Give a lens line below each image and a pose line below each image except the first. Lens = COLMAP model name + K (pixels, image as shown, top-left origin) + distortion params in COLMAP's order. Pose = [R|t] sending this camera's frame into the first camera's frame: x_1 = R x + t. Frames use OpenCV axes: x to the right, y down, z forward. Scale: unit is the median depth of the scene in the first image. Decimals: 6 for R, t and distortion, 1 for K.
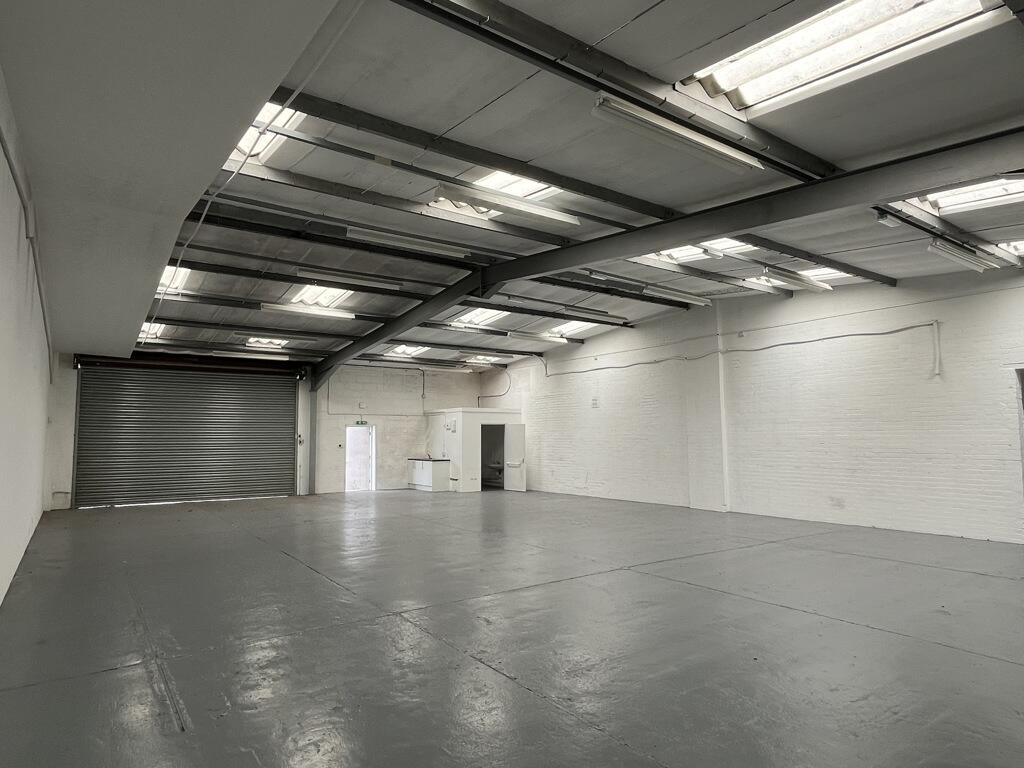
lens RADIAL K [[592.5, 0, 506.3], [0, 592.5, 396.7], [0, 0, 1]] dist [0.024415, -0.000216]
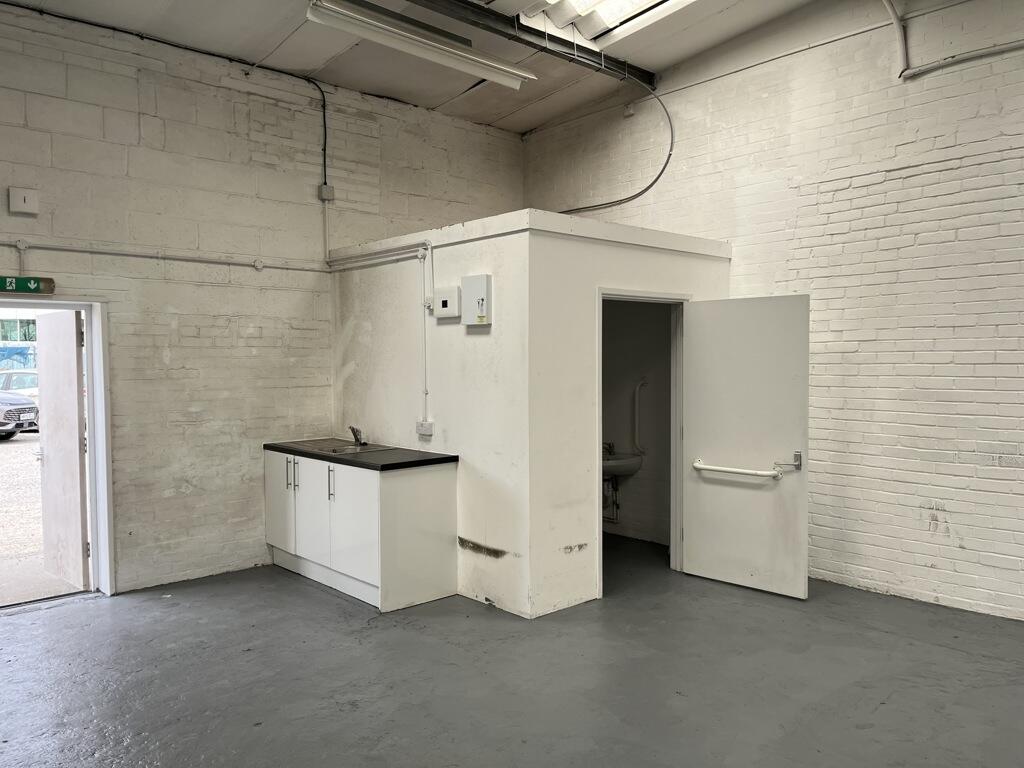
lens RADIAL K [[780.5, 0, 516.2], [0, 780.5, 369.5], [0, 0, 1]] dist [0.047312, -0.000893]
pose [[0.991303, -0.001838, 0.131590, -0.112579], [-0.008796, 0.996741, 0.080186, 0.050401], [-0.131308, -0.080646, 0.988056, 0.714565]]
